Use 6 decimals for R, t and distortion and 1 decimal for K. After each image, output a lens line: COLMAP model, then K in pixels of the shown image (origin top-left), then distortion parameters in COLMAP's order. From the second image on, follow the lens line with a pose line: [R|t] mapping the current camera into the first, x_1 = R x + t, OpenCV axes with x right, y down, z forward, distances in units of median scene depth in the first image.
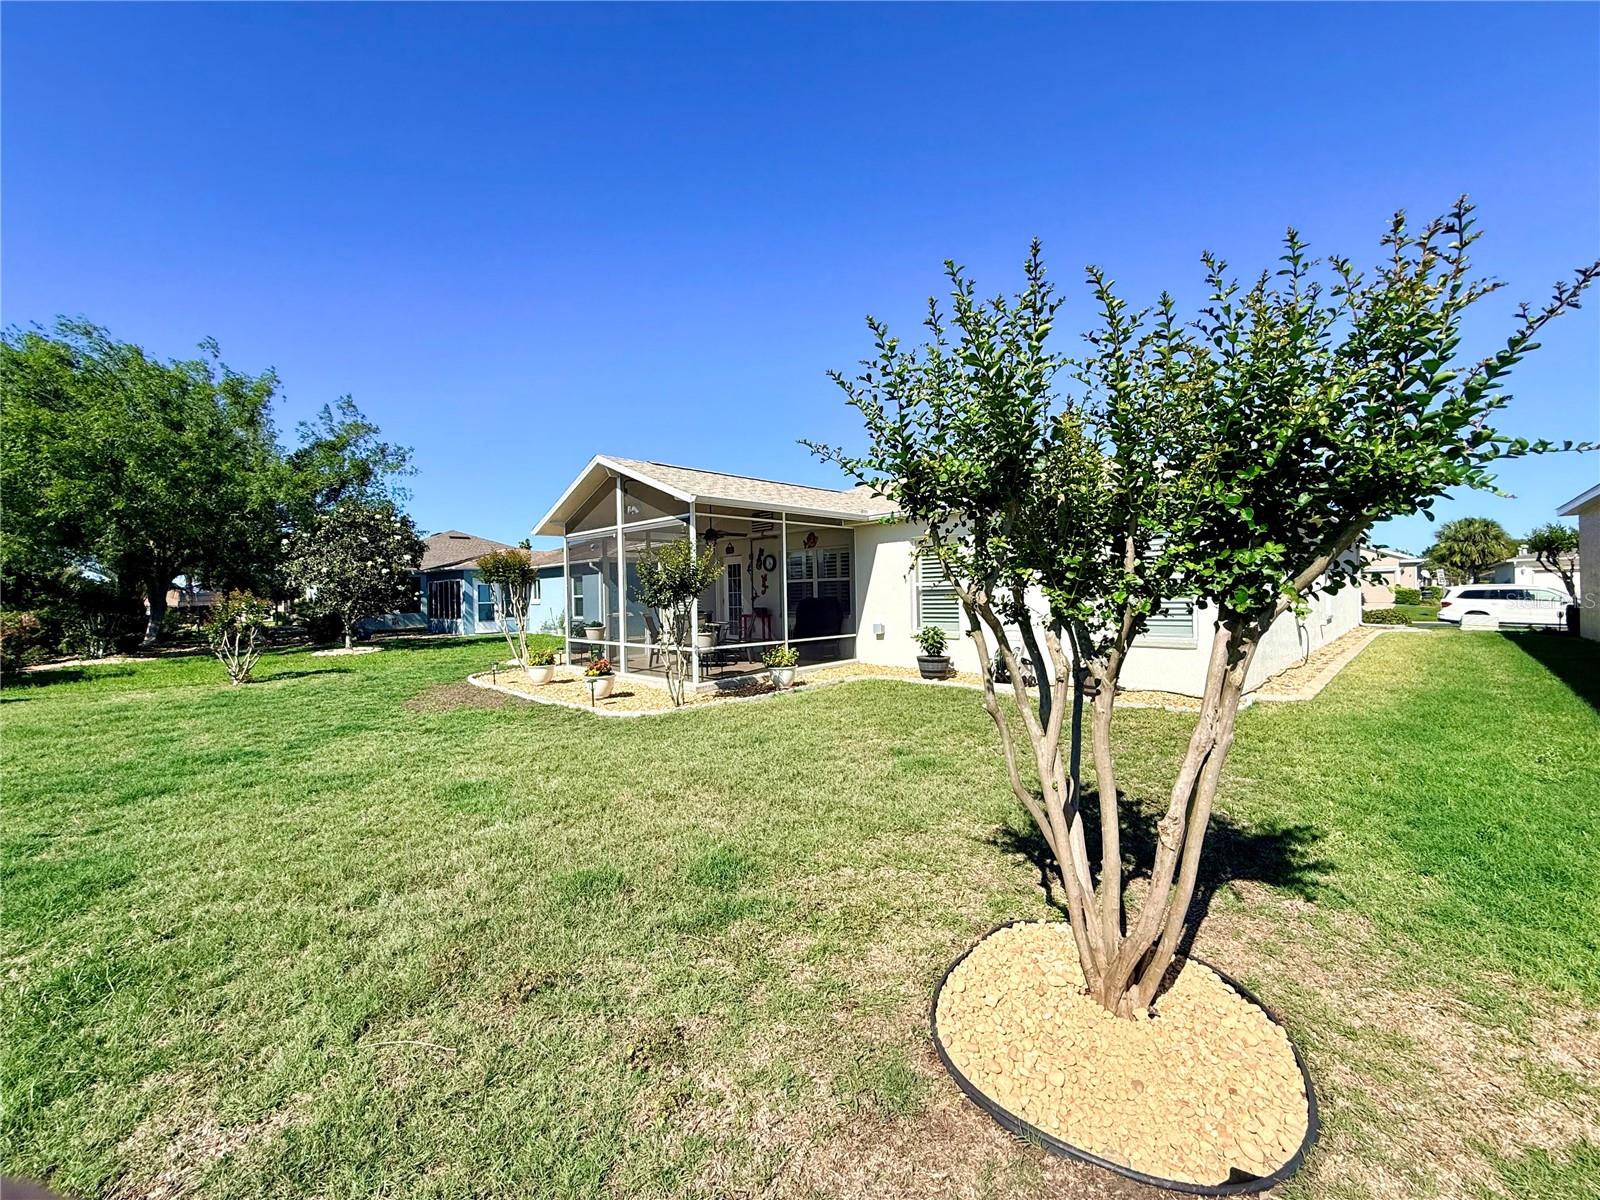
lens RADIAL K [[636.5, 0, 795.4], [0, 636.5, 597.5], [0, 0, 1]] dist [-0.000273, 0.000749]
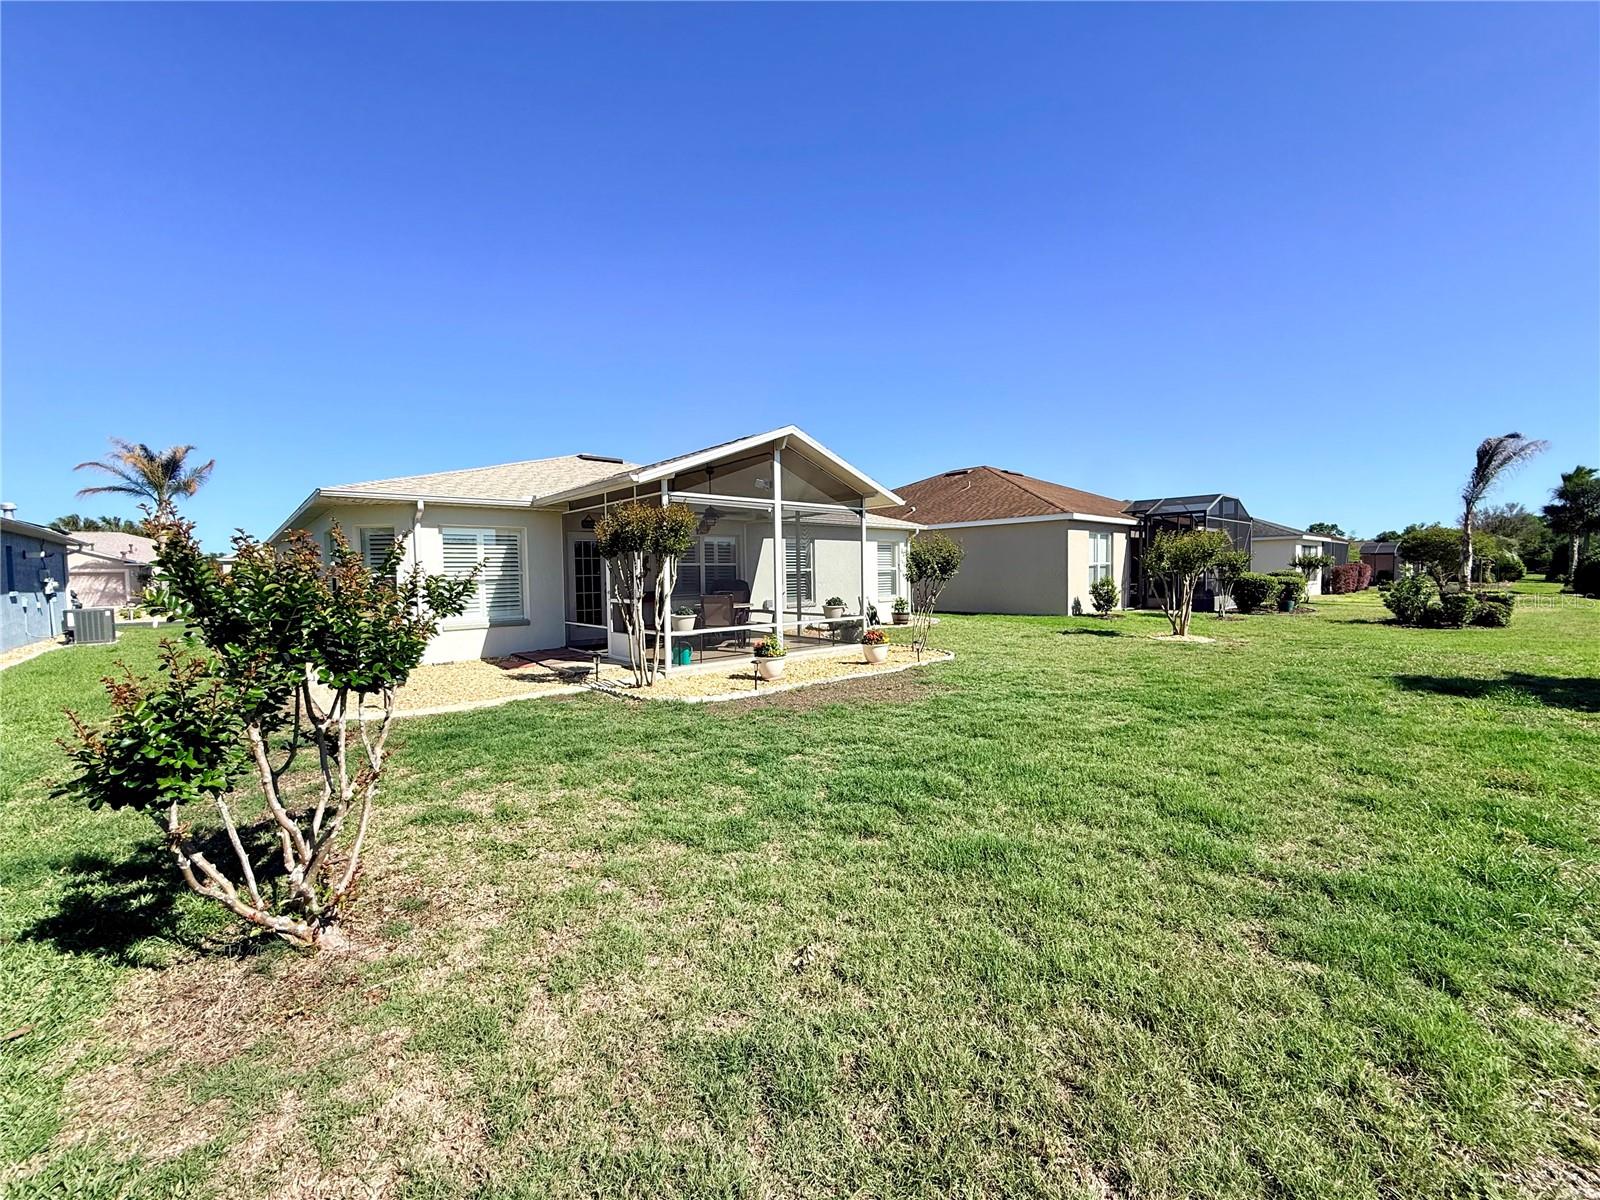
lens RADIAL K [[636.5, 0, 795.4], [0, 636.5, 597.5], [0, 0, 1]] dist [-0.000273, 0.000749]
pose [[0.051421, -0.018849, 0.998499, -1.151335], [0.019419, 0.999652, 0.017871, 0.014063], [-0.998488, 0.018471, 0.051769, 0.868559]]
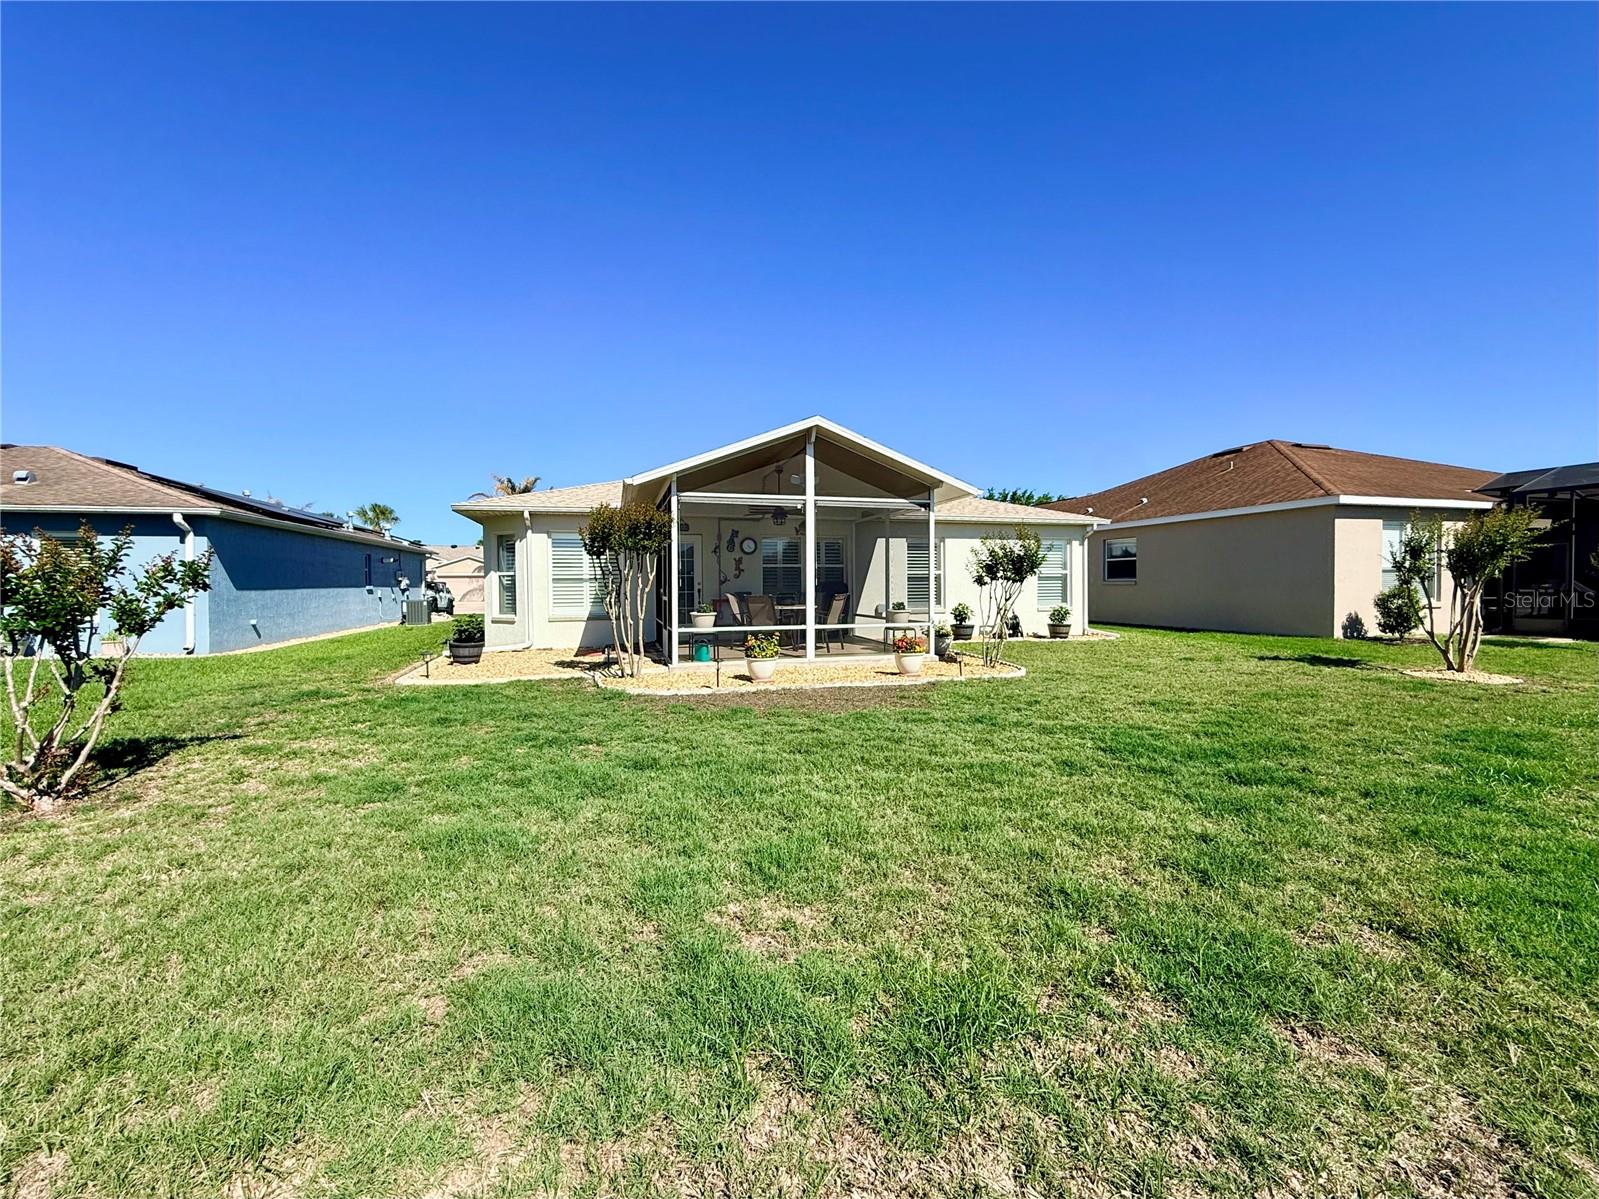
lens RADIAL K [[666.8, 0, 793.5], [0, 666.8, 596.4], [0, 0, 1]] dist [0.000424, 0.000102]
pose [[0.485695, 0.002036, 0.874126, -1.046688], [0.000577, 0.999996, -0.002649, 0.029555], [-0.874128, 0.001791, 0.485692, 0.524985]]
